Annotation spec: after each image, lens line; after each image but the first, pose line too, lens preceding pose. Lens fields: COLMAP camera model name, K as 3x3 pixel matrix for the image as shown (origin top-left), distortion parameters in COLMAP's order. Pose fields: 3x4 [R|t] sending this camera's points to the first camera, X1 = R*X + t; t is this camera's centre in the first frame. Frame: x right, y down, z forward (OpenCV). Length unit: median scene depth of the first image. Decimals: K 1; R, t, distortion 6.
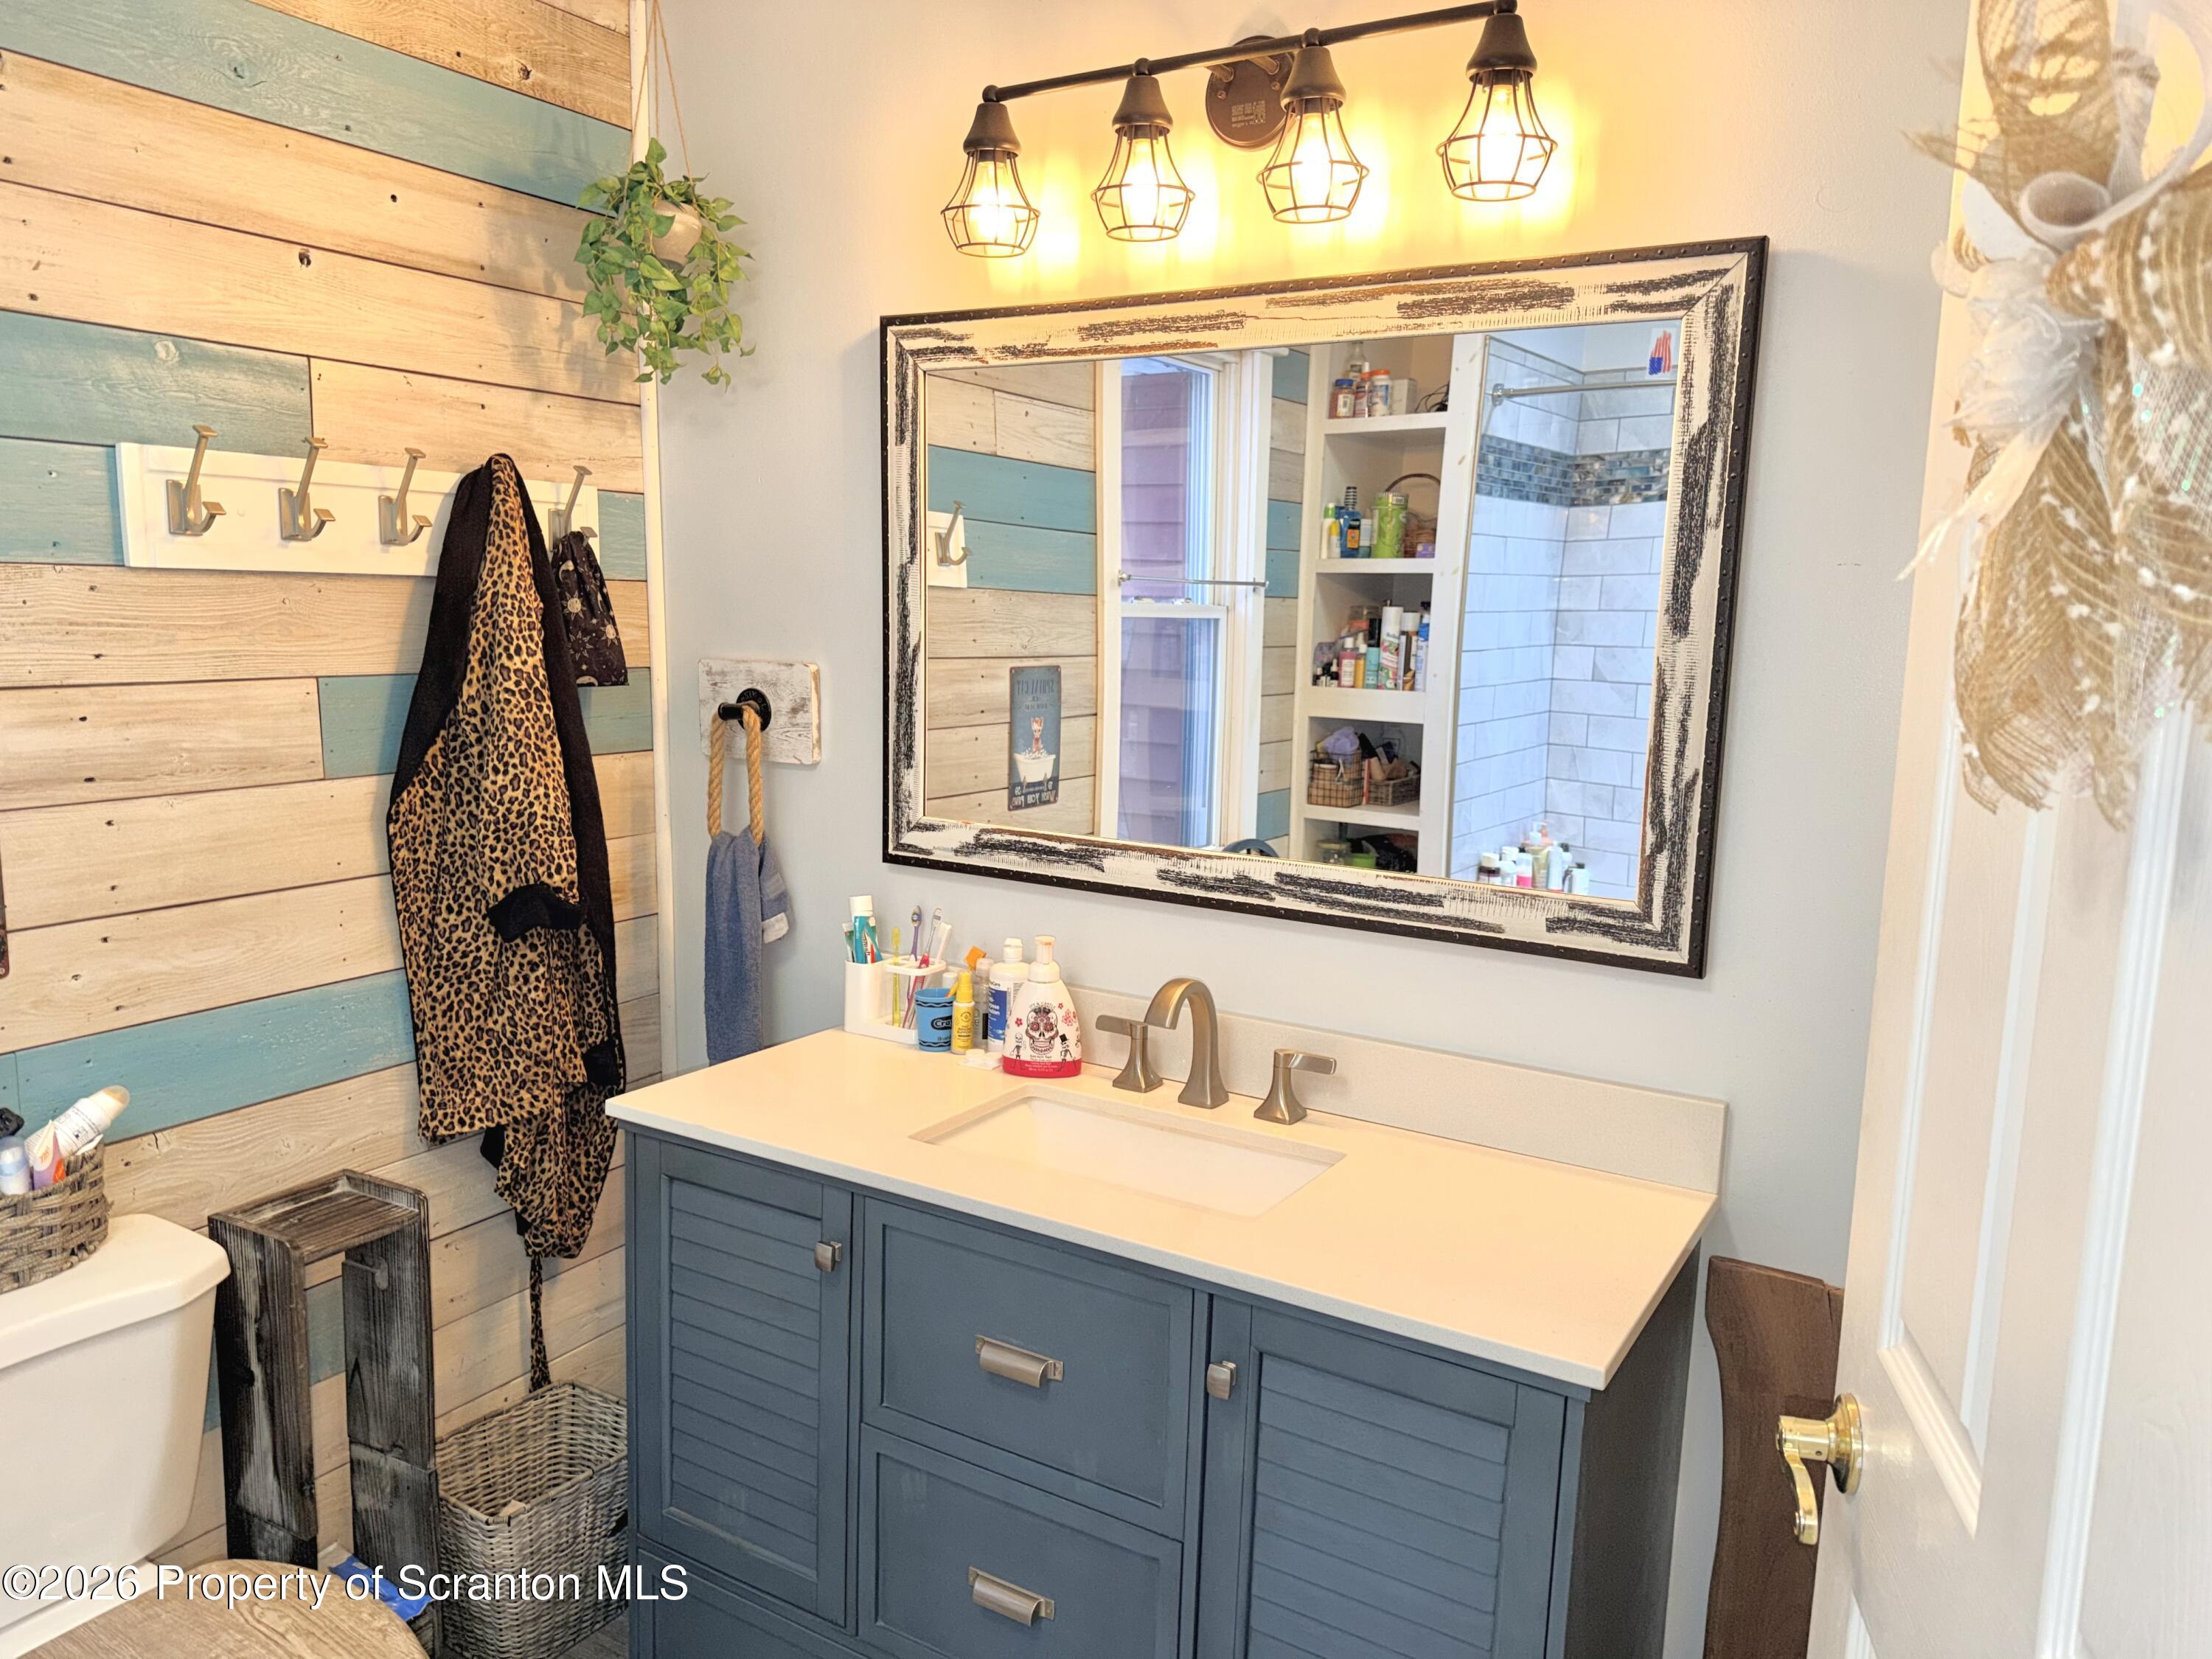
lens RADIAL K [[1578.3, 0, 1120.6], [0, 1578.3, 832.1], [0, 0, 1]] dist [0.066726, -0.094940]
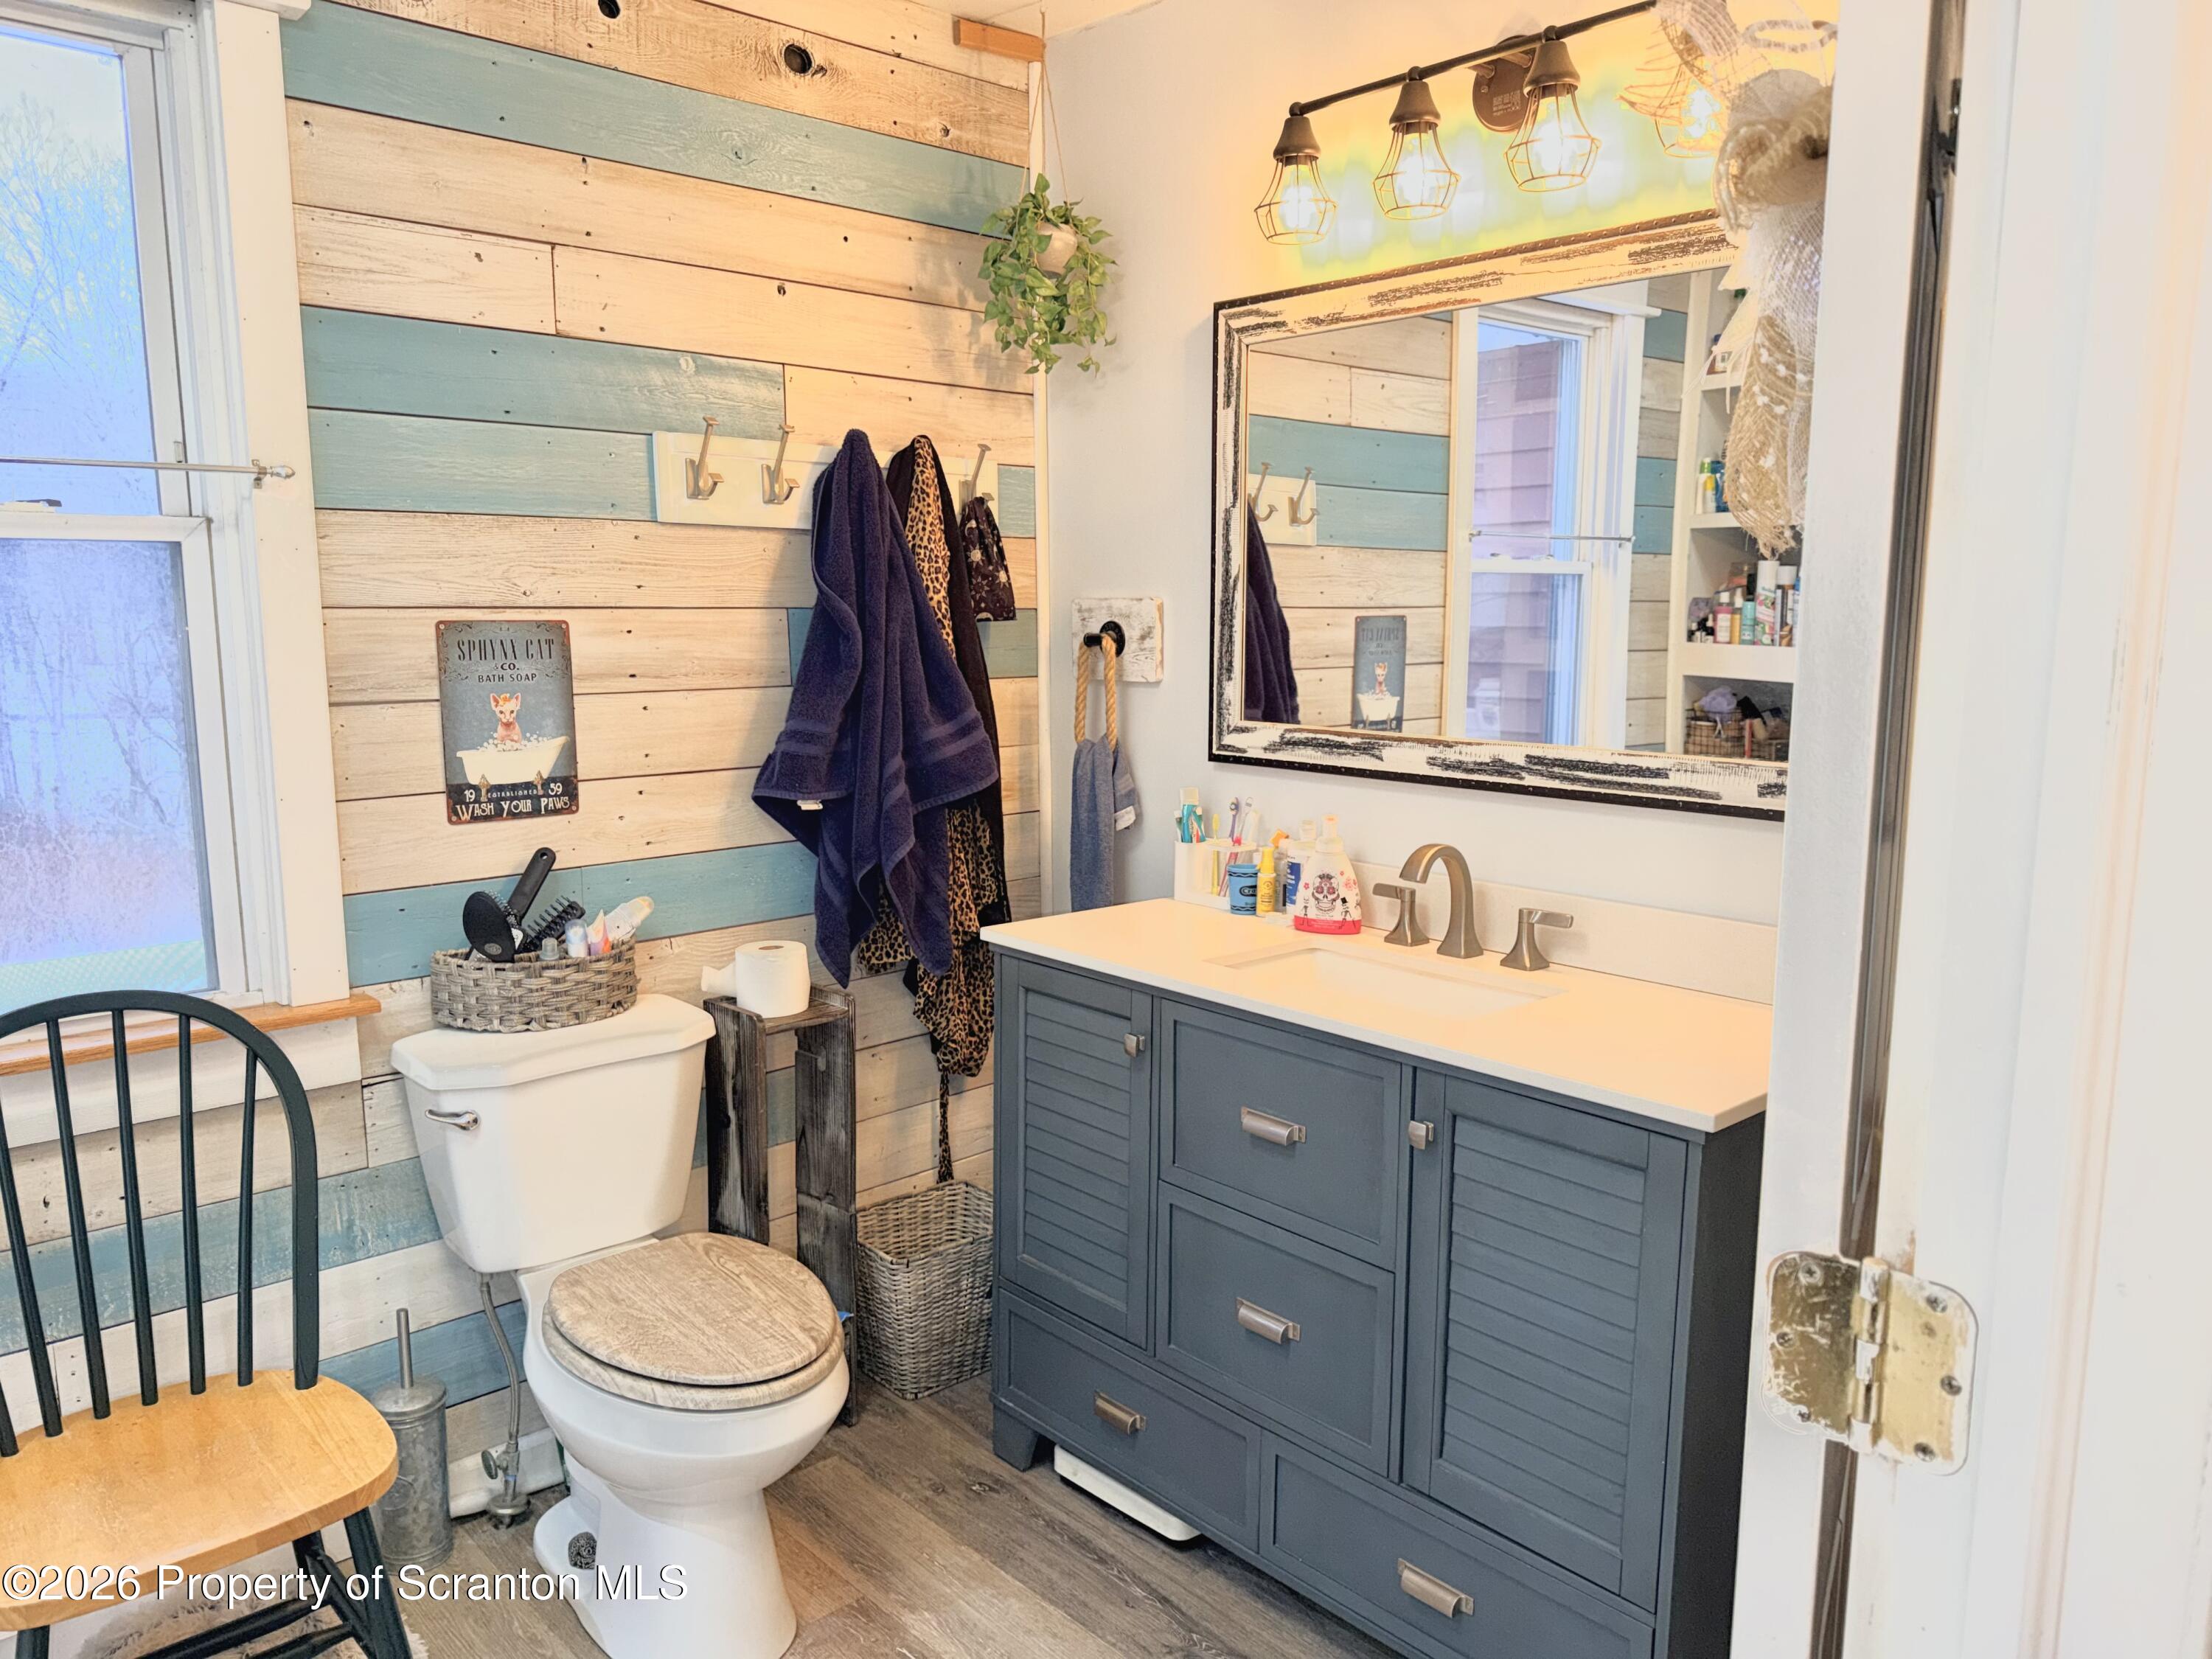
lens RADIAL K [[1578.3, 0, 1103.9], [0, 1578.3, 828.4], [0, 0, 1]] dist [0.066726, -0.094940]
pose [[0.959013, 0.018838, -0.282735, 0.129497], [-0.020258, 0.999793, -0.002100, 0.086118], [0.282637, 0.007742, 0.959196, -0.192685]]
